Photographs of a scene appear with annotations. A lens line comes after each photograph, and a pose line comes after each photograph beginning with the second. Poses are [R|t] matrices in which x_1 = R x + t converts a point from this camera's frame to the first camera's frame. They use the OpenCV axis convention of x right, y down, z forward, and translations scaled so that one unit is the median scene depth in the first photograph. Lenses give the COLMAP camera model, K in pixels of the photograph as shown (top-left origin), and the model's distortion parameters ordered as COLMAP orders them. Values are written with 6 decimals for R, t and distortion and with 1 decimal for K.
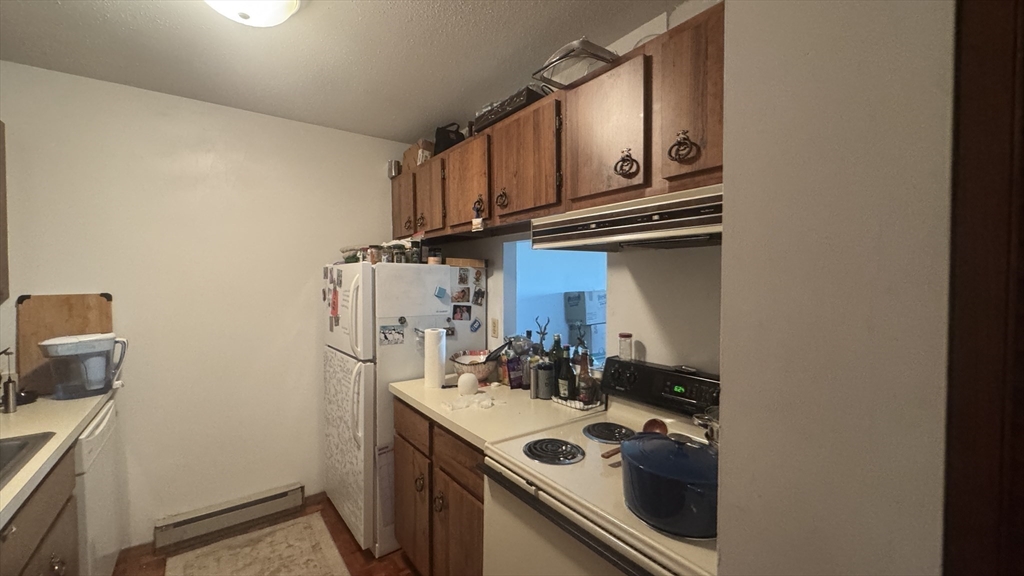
lens RADIAL K [[408.2, 0, 512.5], [0, 408.2, 289.5], [0, 0, 1]] dist [-0.004148, -0.000355]
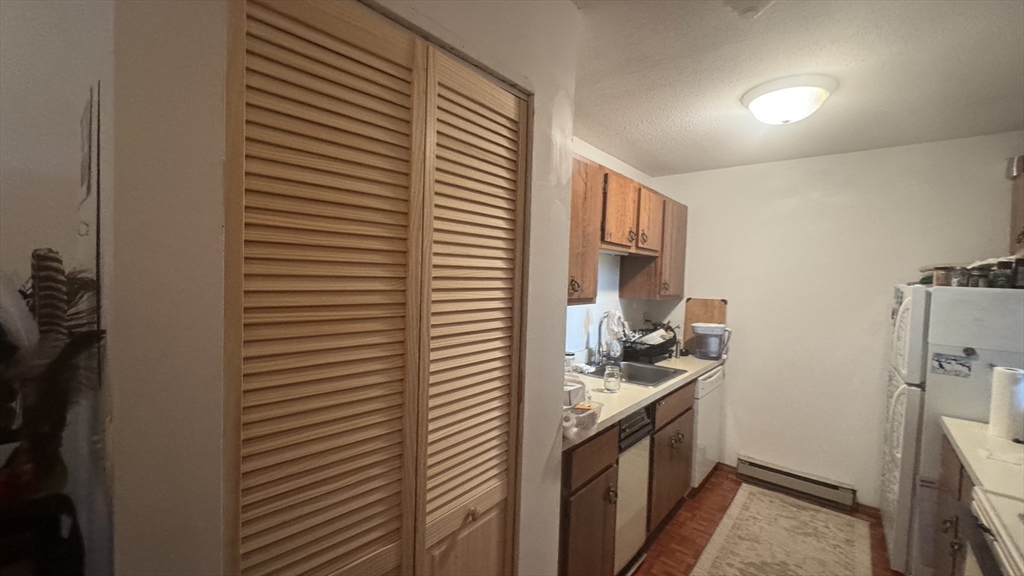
lens RADIAL K [[408.2, 0, 512.4], [0, 408.2, 289.3], [0, 0, 1]] dist [-0.004148, -0.000355]
pose [[0.226111, 0.042330, -0.973181, 0.361966], [-0.058812, 0.997826, 0.029738, -0.027925], [0.972324, 0.050511, 0.228109, -0.176293]]
